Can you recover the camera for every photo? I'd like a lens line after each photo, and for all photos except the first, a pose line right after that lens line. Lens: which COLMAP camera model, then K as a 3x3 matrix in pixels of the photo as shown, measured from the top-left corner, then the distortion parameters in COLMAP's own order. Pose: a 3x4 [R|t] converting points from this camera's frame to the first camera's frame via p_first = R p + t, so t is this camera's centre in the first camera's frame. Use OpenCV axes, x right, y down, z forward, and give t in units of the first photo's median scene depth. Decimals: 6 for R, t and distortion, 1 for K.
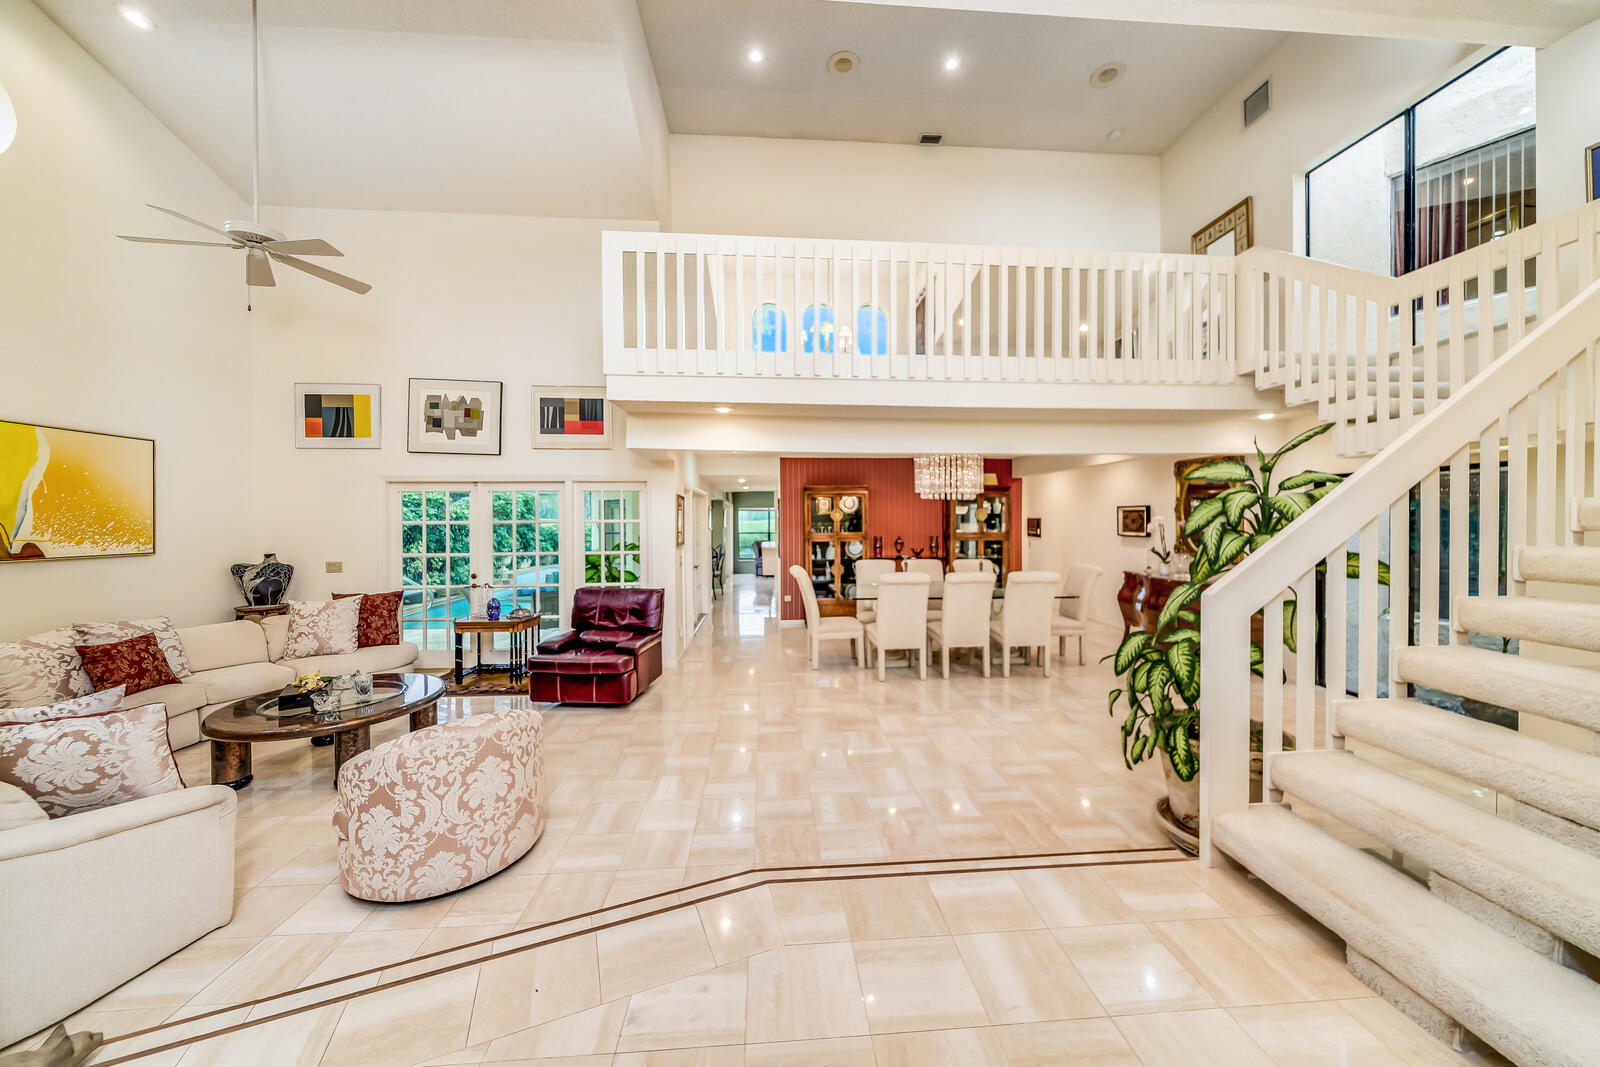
lens RADIAL K [[629.7, 0, 771.6], [0, 629.7, 526.0], [0, 0, 1]] dist [-0.001266, 0.000019]
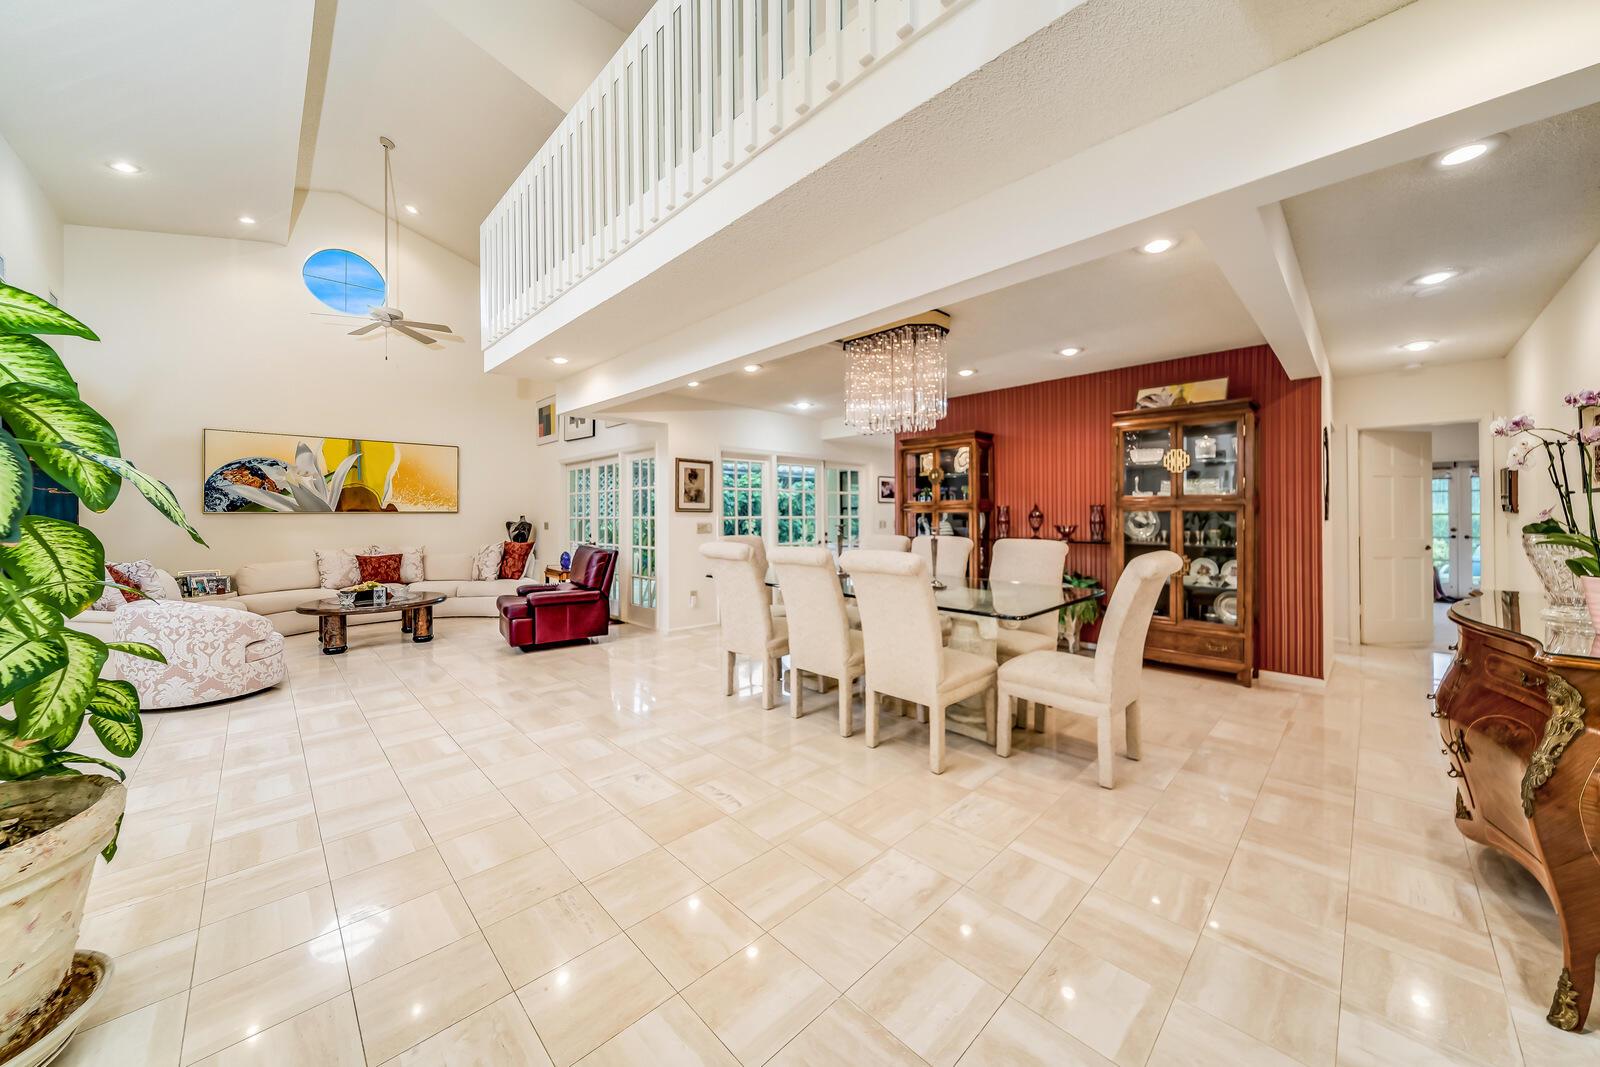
lens RADIAL K [[583.0, 0, 756.6], [0, 583.0, 514.5], [0, 0, 1]] dist [-0.002263, -0.000152]
pose [[0.609121, 0.002305, -0.793074, 0.696244], [-0.010028, 0.999938, -0.004795, 0.043832], [0.793014, 0.010874, 0.609106, 0.602895]]
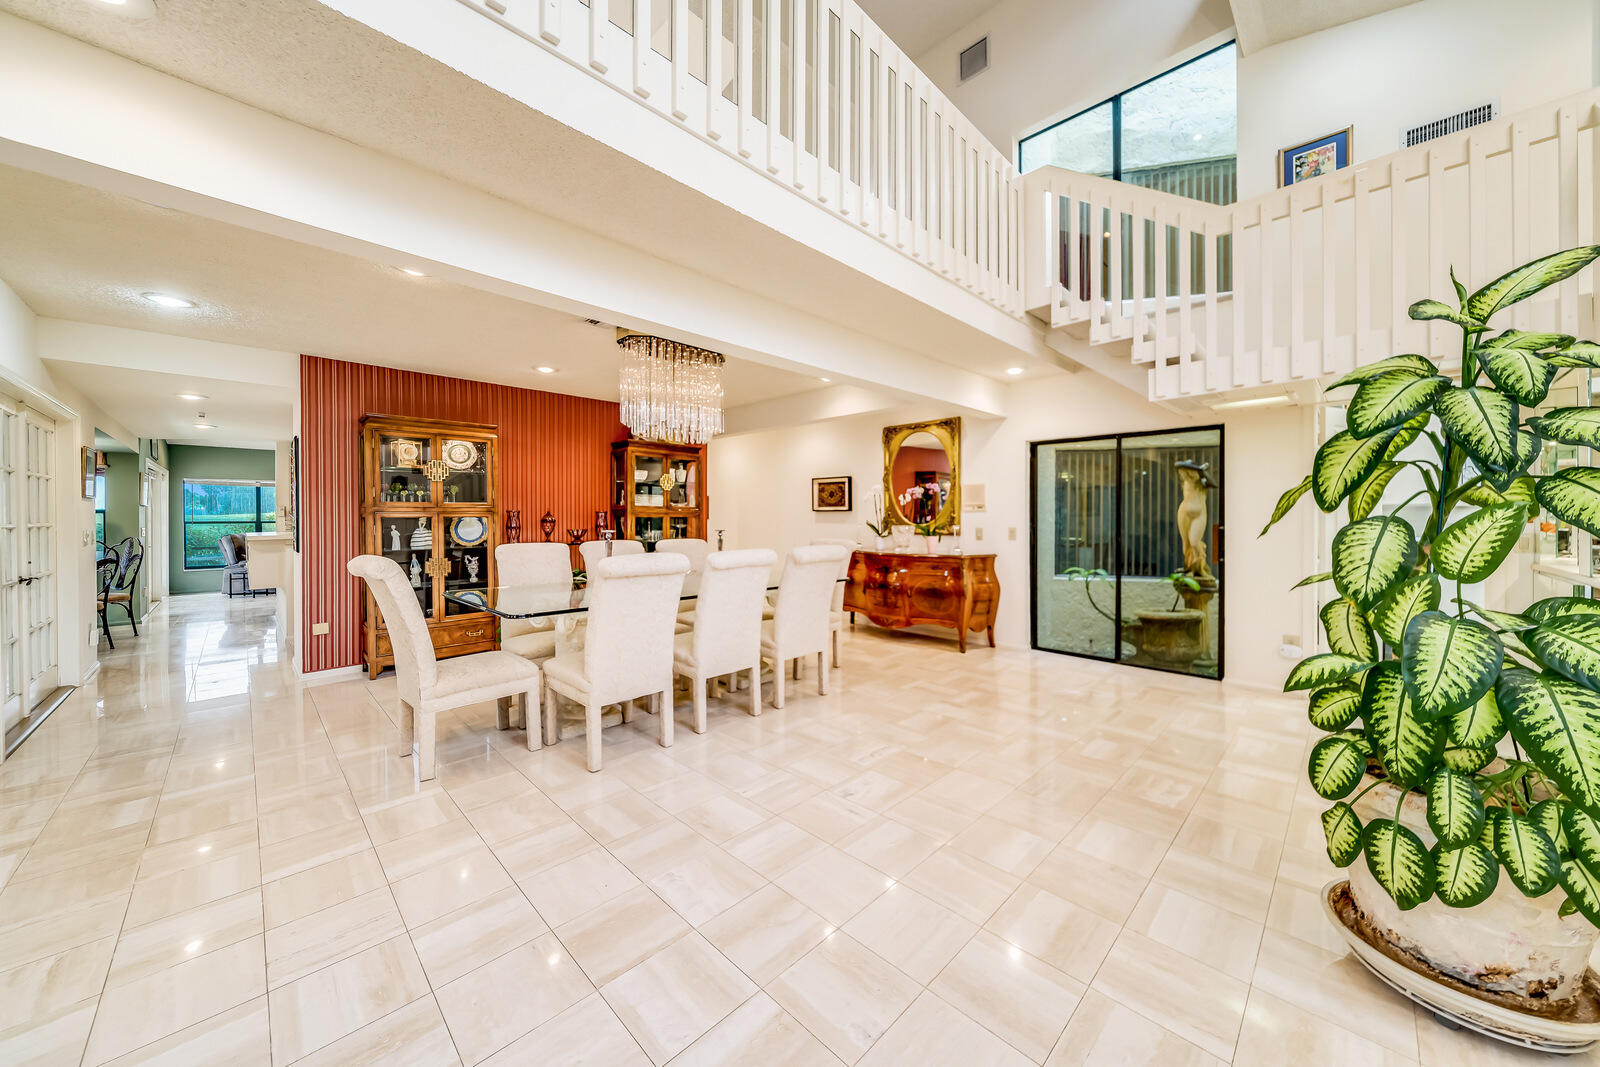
lens RADIAL K [[590.0, 0, 839.3], [0, 590.0, 522.0], [0, 0, 1]] dist [-0.001291, -0.000088]
pose [[0.708450, -0.001213, 0.705760, -0.020489], [0.008928, 0.999934, -0.007244, 0.049457], [-0.705705, 0.011434, 0.708414, 0.504319]]
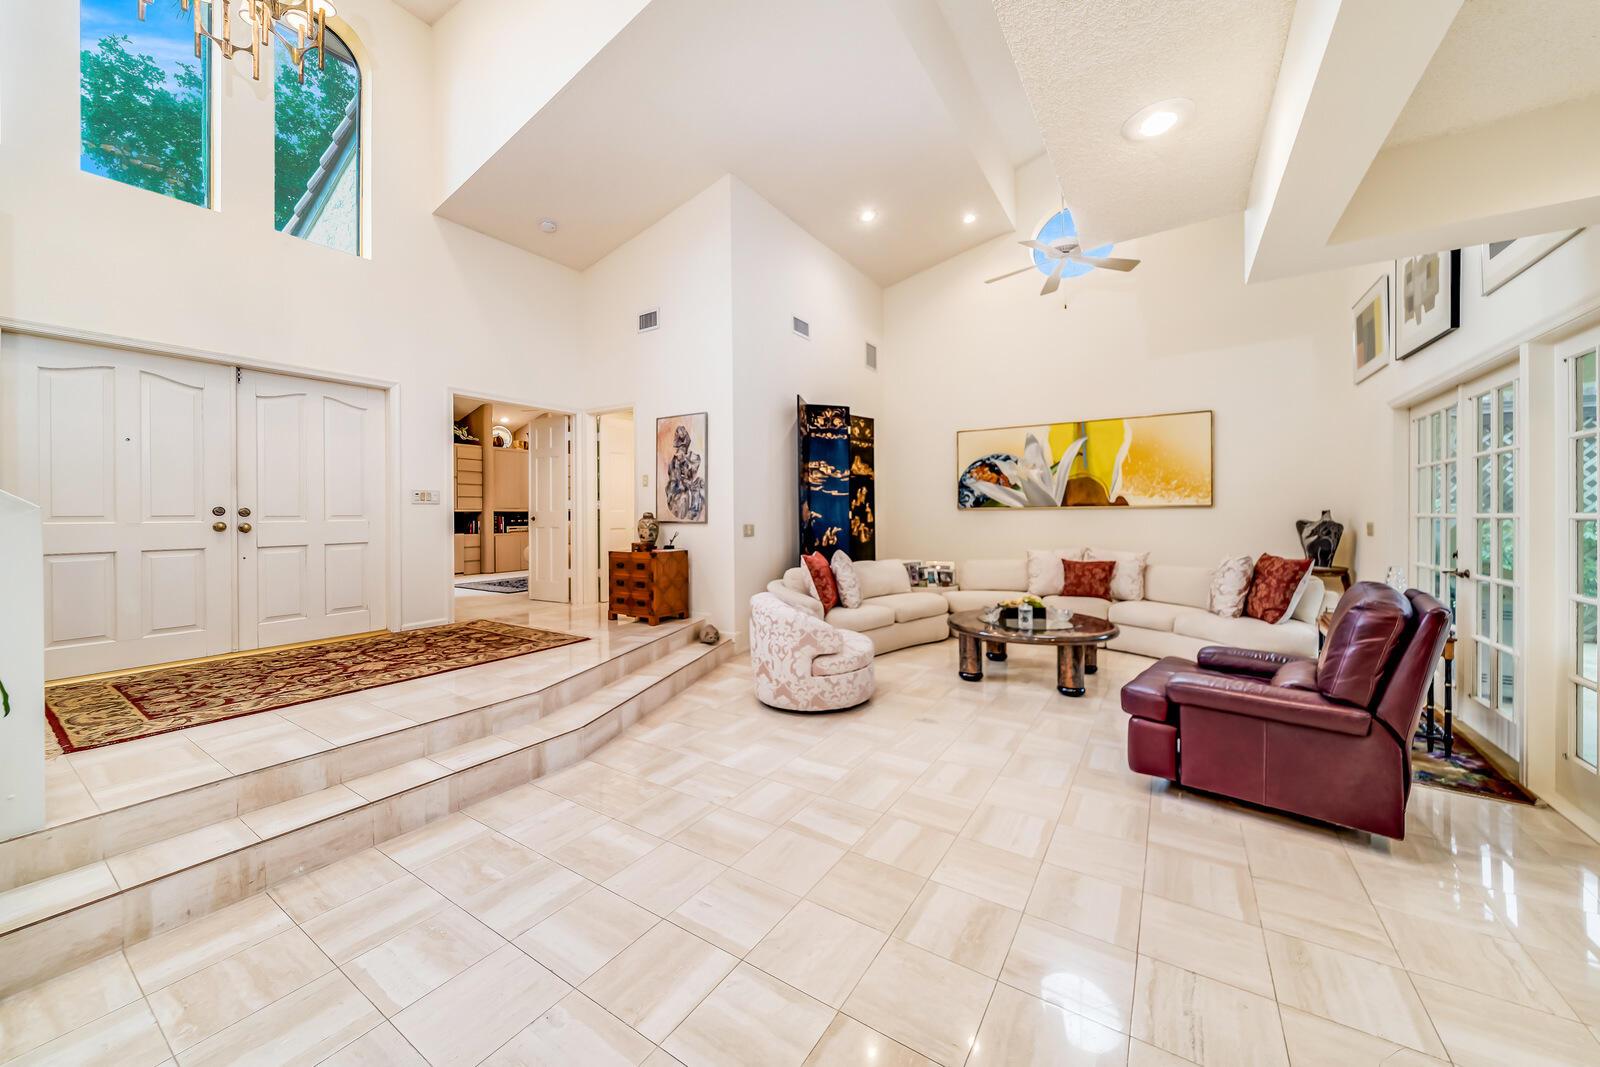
lens RADIAL K [[562.5, 0, 819.1], [0, 562.5, 513.2], [0, 0, 1]] dist [-0.000963, -0.000096]
pose [[-0.568580, 0.007684, -0.822592, 0.276836], [-0.001707, 0.999943, 0.010521, 0.042450], [0.822626, 0.007386, -0.568535, 0.884723]]
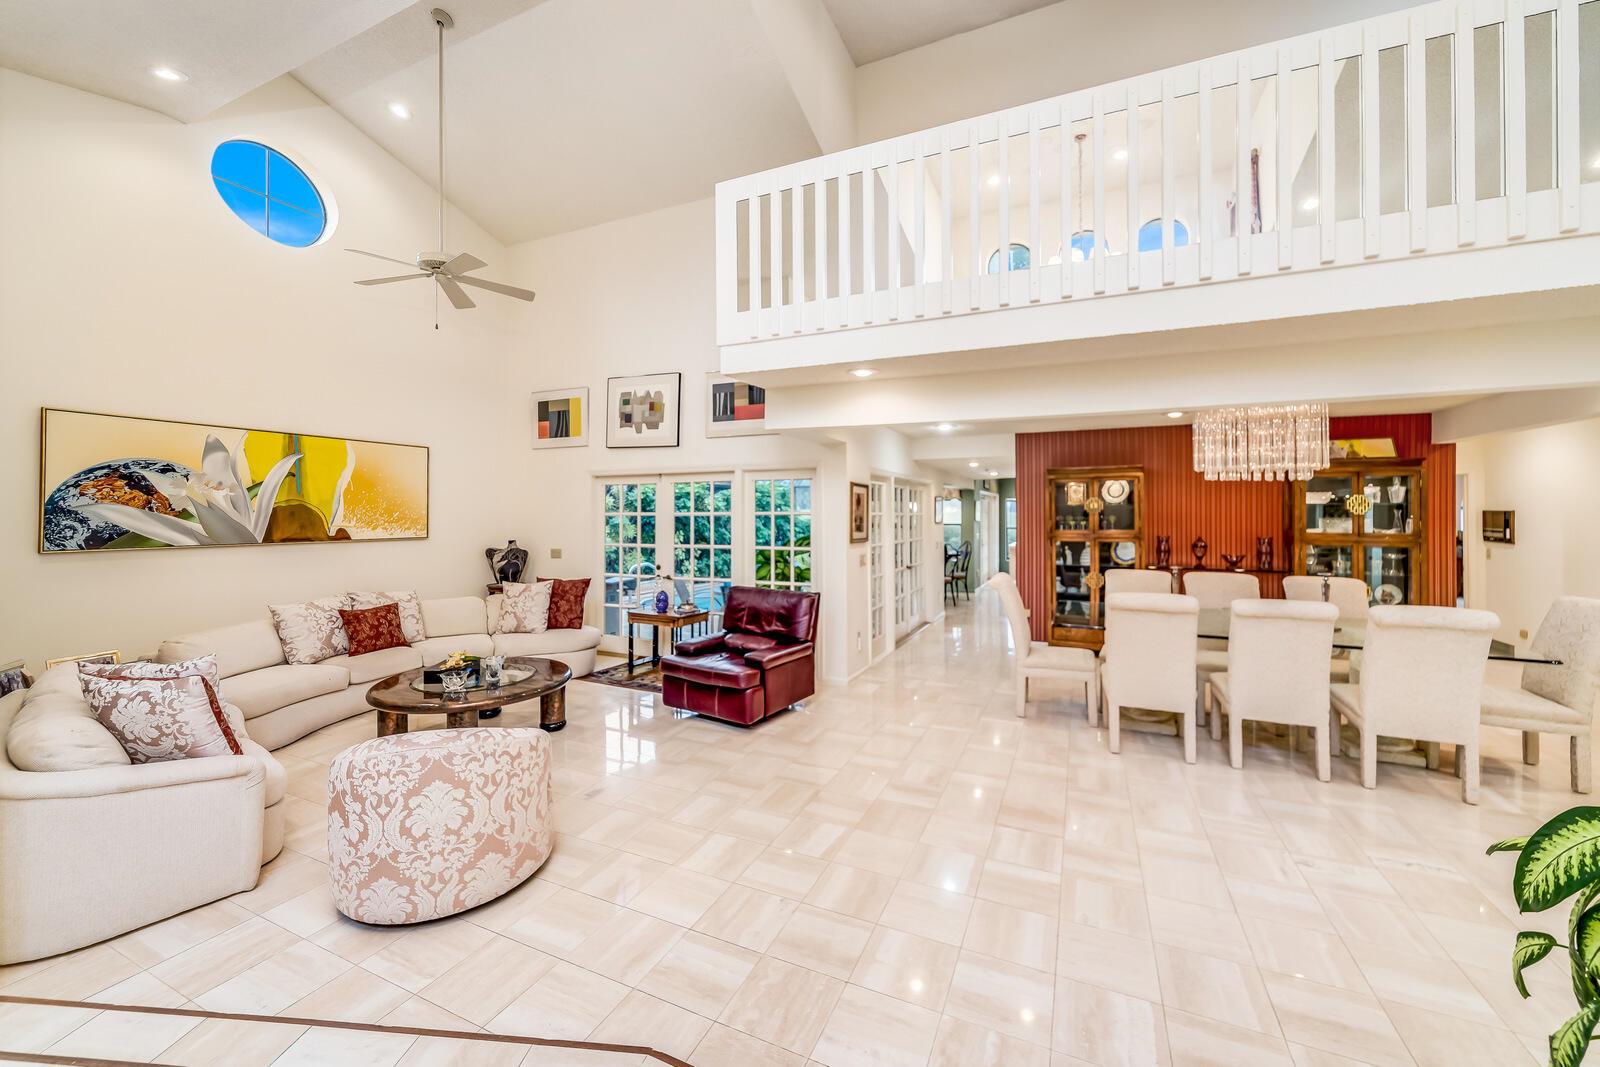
lens RADIAL K [[630.8, 0, 740.6], [0, 630.8, 510.4], [0, 0, 1]] dist [0.001349, 0.000072]
pose [[0.863461, 0.001000, -0.504414, 0.165017], [-0.007401, 0.999916, -0.010685, -0.001927], [0.504361, 0.012959, 0.863396, 0.206387]]
